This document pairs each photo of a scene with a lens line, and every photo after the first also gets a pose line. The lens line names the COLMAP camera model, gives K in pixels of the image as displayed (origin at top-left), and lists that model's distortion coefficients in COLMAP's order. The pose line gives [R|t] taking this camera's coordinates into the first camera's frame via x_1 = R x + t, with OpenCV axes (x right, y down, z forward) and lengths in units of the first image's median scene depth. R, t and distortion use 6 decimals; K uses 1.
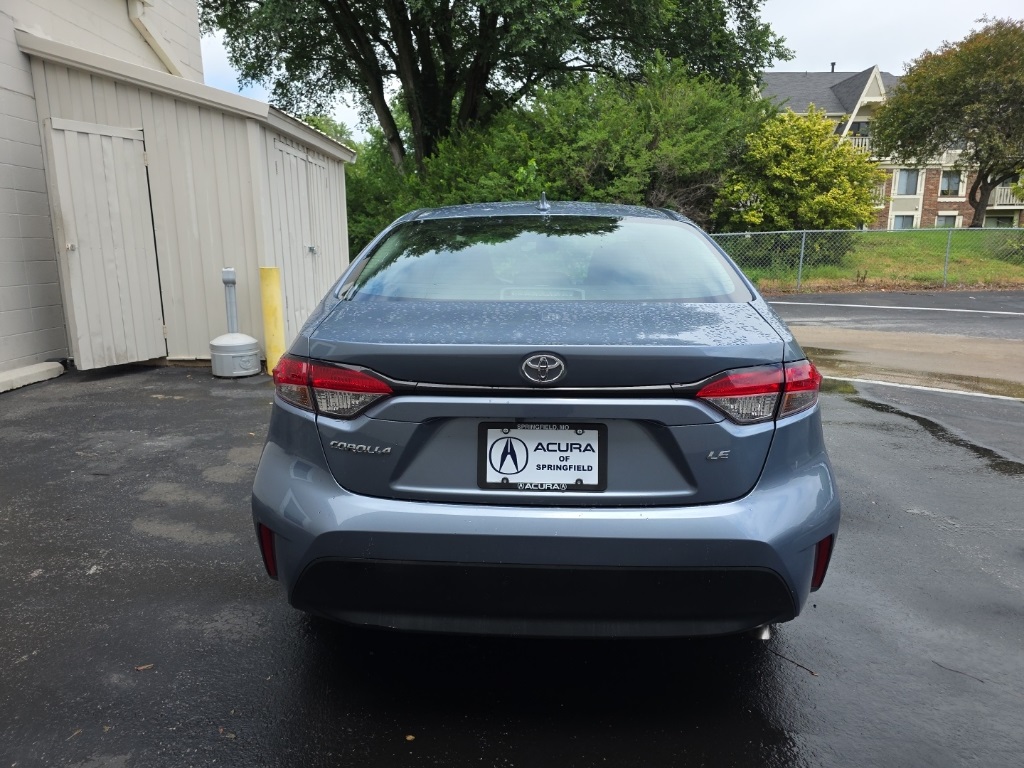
lens RADIAL K [[699.6, 0, 512.8], [0, 699.6, 387.4], [0, 0, 1]] dist [0.054097, -0.045669]
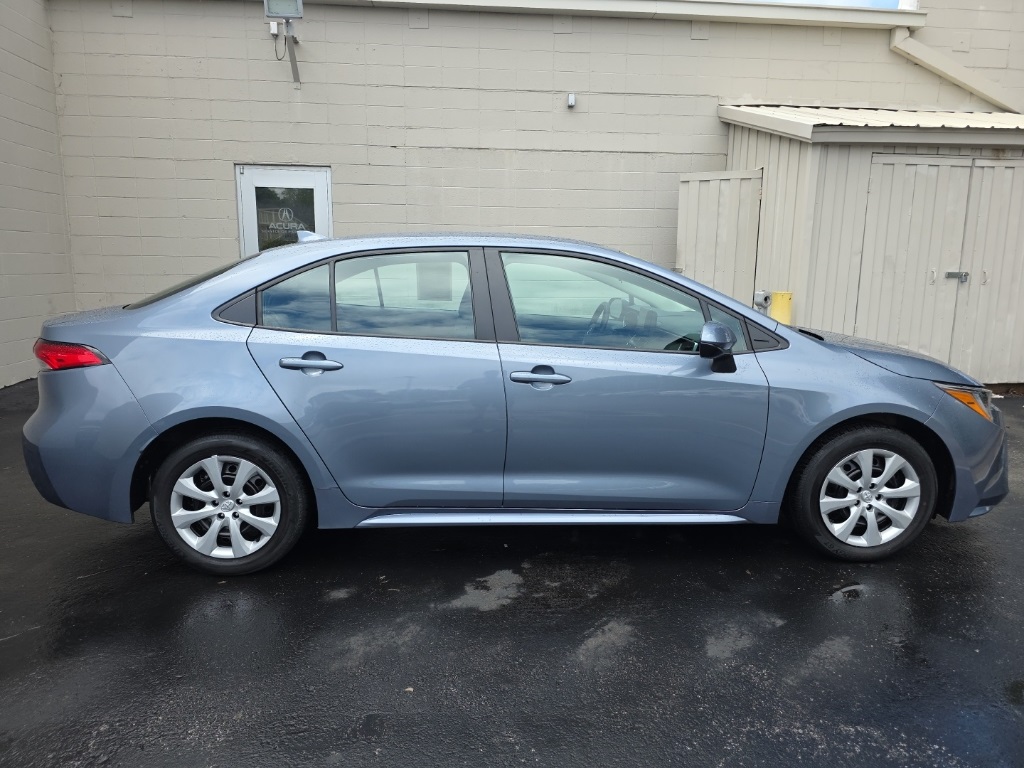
lens RADIAL K [[699.6, 0, 509.2], [0, 699.6, 381.2], [0, 0, 1]] dist [0.054097, -0.045669]
pose [[0.074999, 0.160352, -0.984207, 0.493195], [-0.209273, 0.967538, 0.141689, -0.090854], [0.974977, 0.195341, 0.106121, 0.453391]]
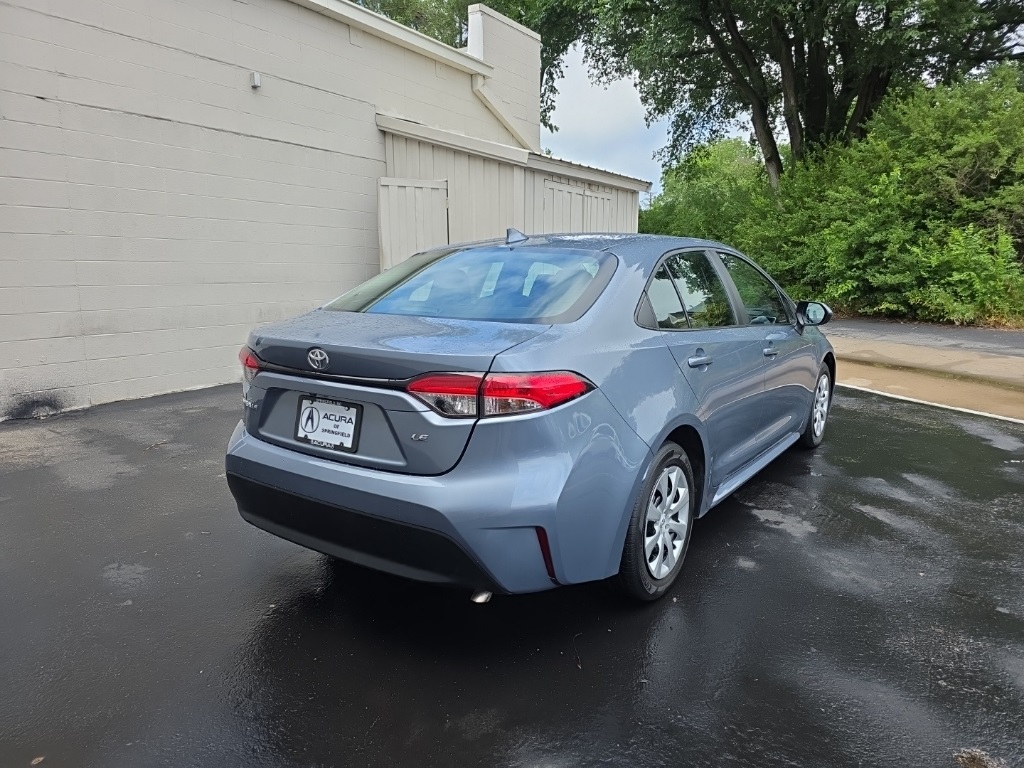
lens RADIAL K [[699.6, 0, 512.6], [0, 699.6, 388.1], [0, 0, 1]] dist [0.054097, -0.045669]
pose [[0.841521, 0.094427, -0.531909, 0.241013], [-0.109219, 0.994011, 0.003669, -0.003625], [0.529069, 0.055007, 0.846794, 0.001057]]
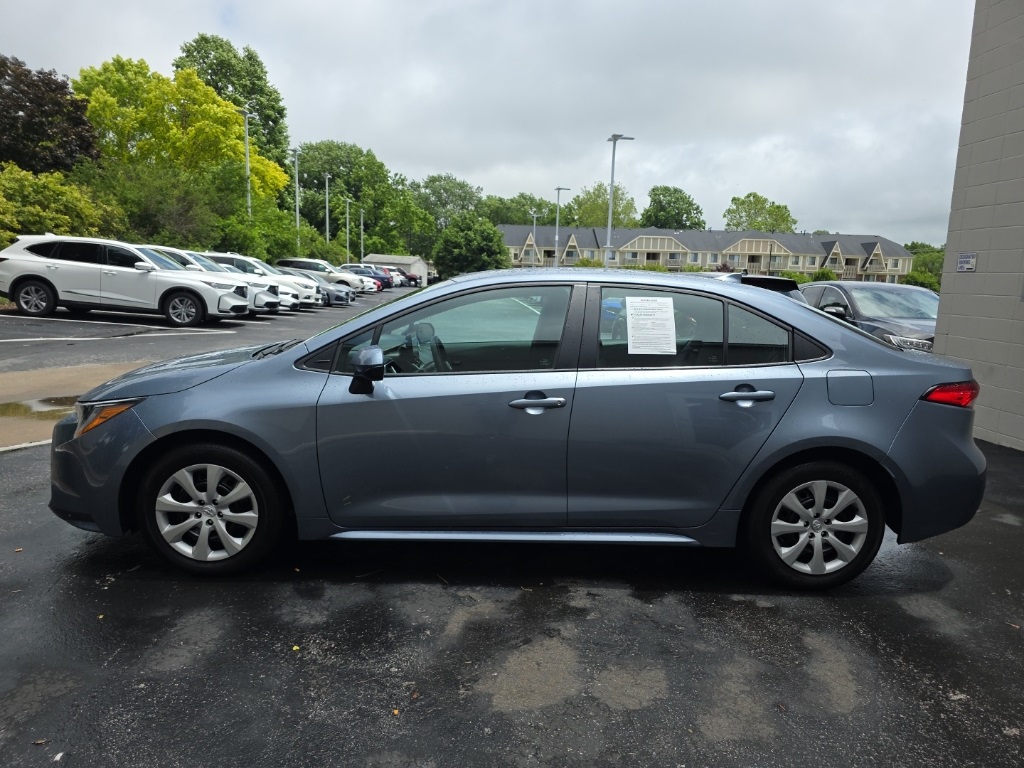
lens RADIAL K [[699.6, 0, 508.7], [0, 699.6, 384.7], [0, 0, 1]] dist [0.054097, -0.045669]
pose [[-0.085009, -0.150148, 0.985002, -0.472886], [0.166174, 0.972599, 0.162599, -0.123048], [-0.982425, 0.177504, -0.057729, 0.535350]]
